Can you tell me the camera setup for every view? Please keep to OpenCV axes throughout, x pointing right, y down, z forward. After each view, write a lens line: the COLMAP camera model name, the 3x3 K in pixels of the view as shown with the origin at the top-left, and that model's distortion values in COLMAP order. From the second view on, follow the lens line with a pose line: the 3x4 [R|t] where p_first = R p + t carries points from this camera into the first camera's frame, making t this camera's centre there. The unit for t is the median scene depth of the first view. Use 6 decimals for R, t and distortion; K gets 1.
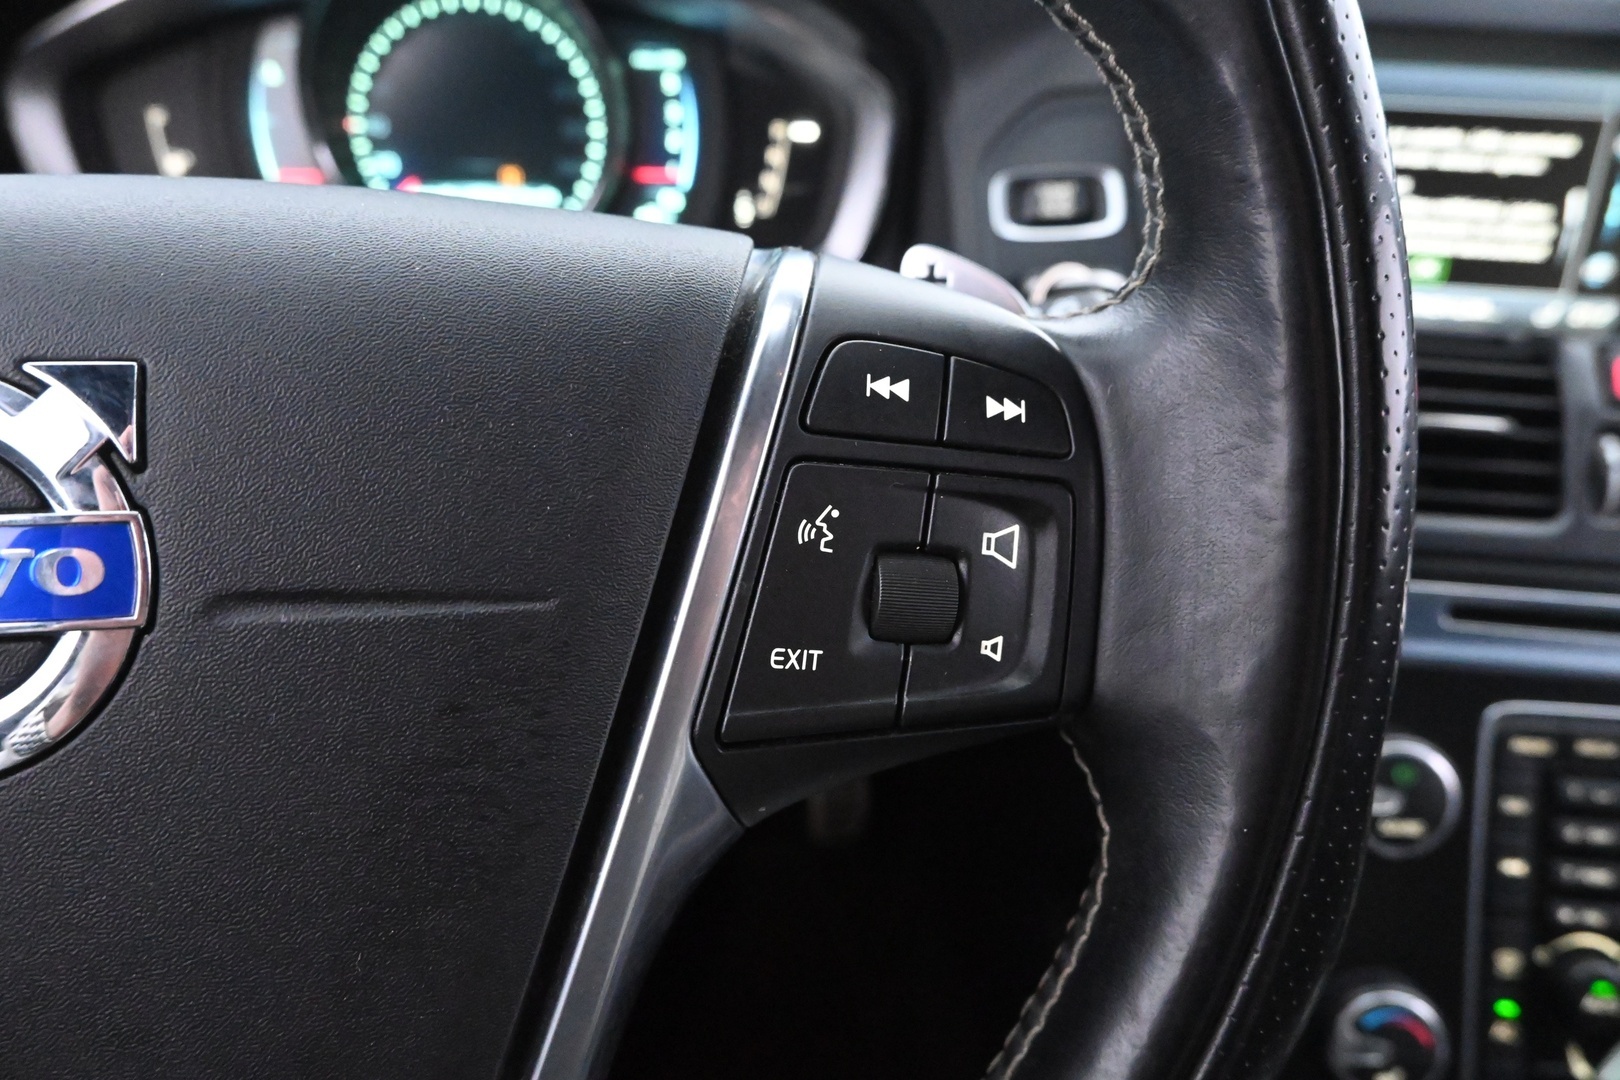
lens RADIAL K [[1104.1, 0, 810.0], [0, 1104.1, 540.0], [0, 0, 1]] dist [-0.004484, 0.003461]
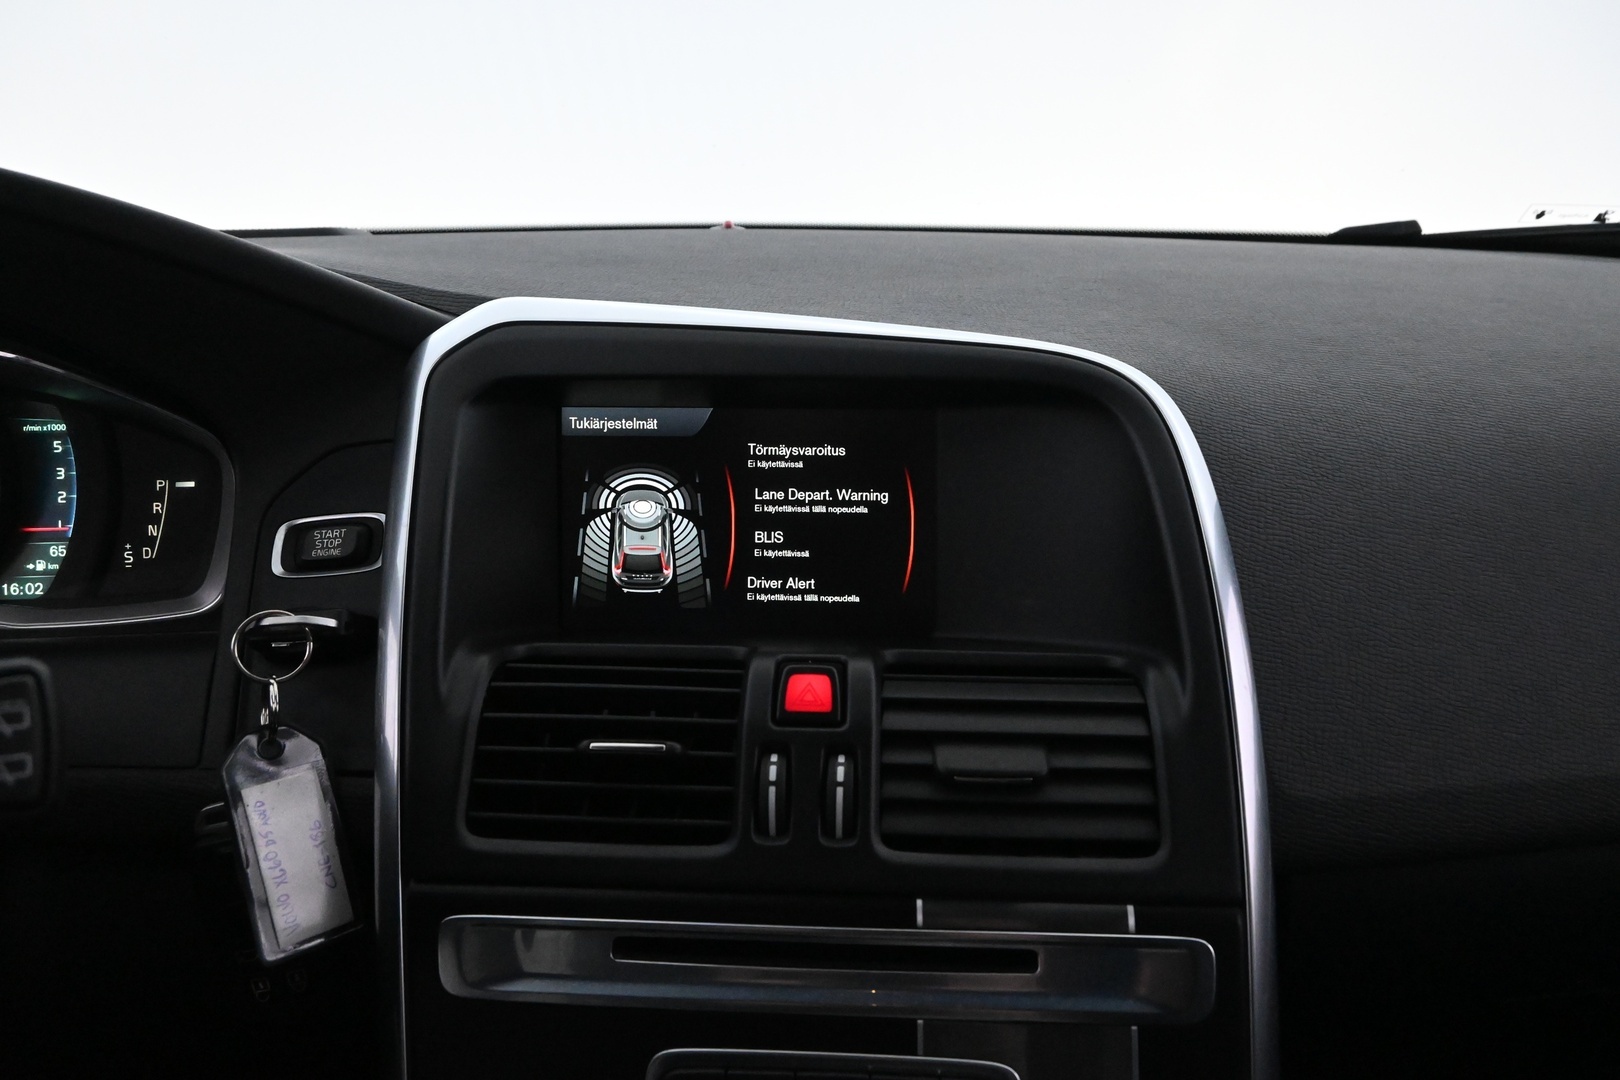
lens RADIAL K [[1104.1, 0, 810.0], [0, 1104.1, 540.0], [0, 0, 1]] dist [-0.004484, 0.003461]
pose [[0.998921, -0.045970, 0.006593, 0.771764], [0.046135, 0.966063, -0.254153, -0.024464], [0.005314, 0.254183, 0.967142, -0.019744]]
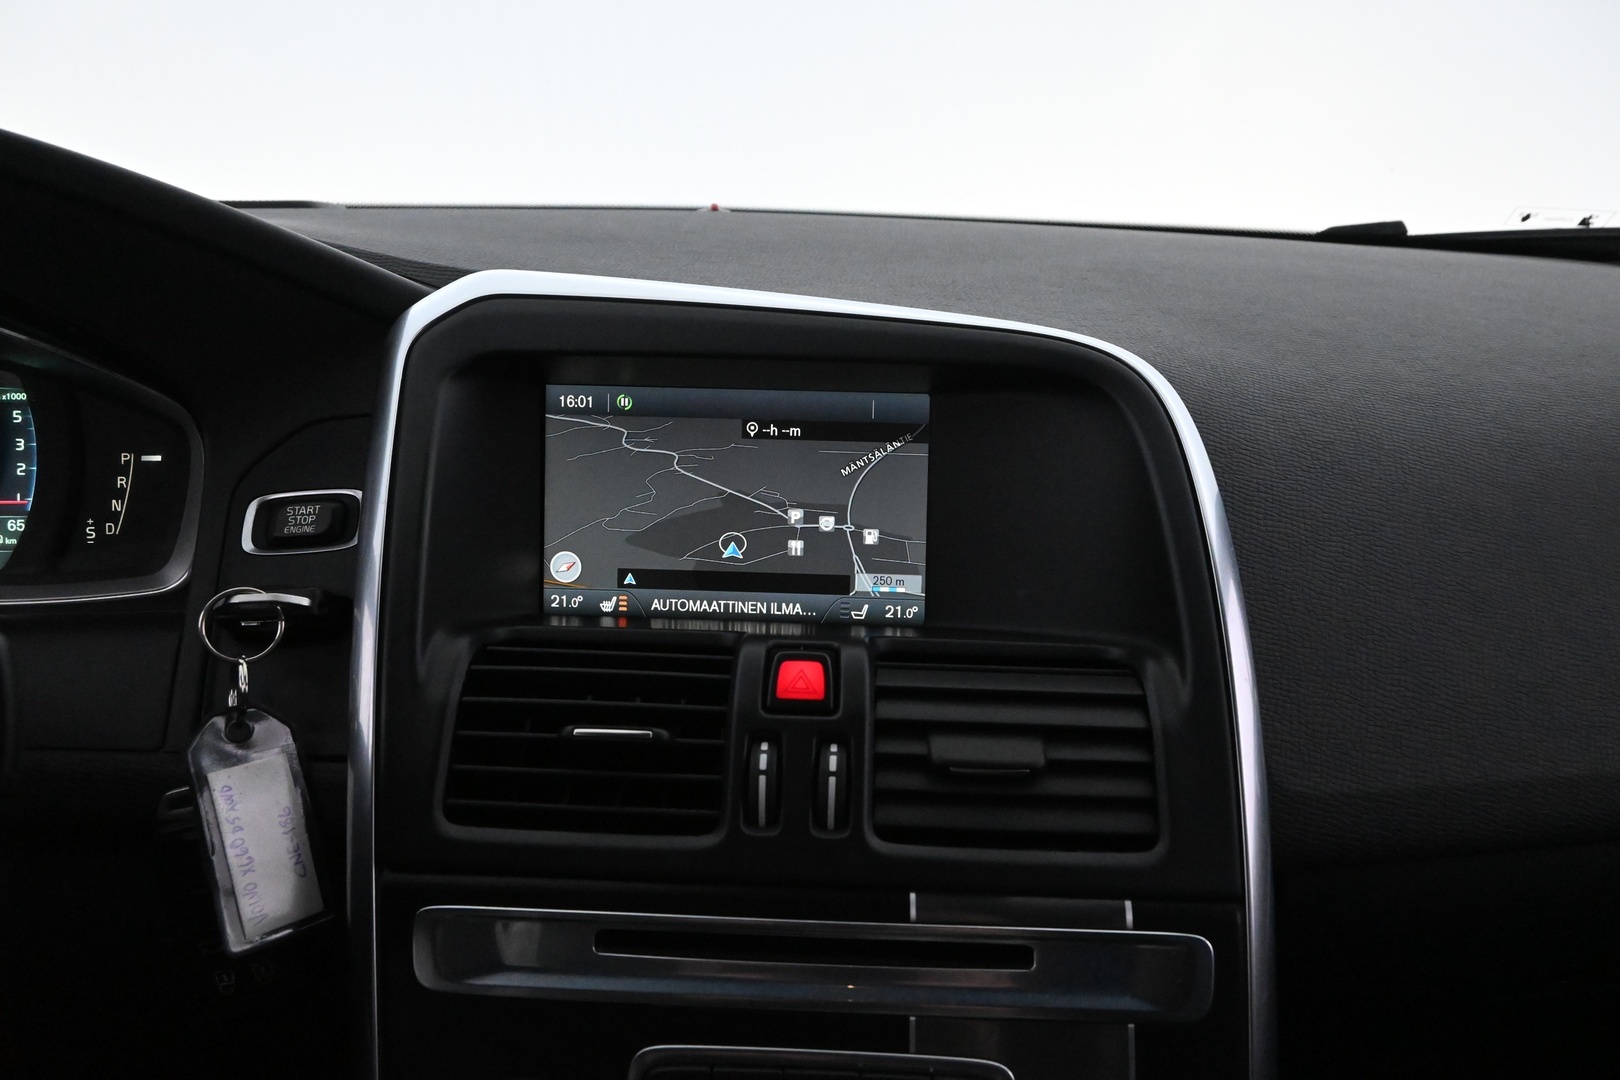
lens RADIAL K [[1104.1, 0, 810.0], [0, 1104.1, 540.0], [0, 0, 1]] dist [-0.004484, 0.003461]
pose [[0.999031, -0.030309, 0.031924, 0.750908], [0.037345, 0.967492, -0.250130, -0.020627], [-0.023305, 0.251079, 0.967686, 0.012621]]
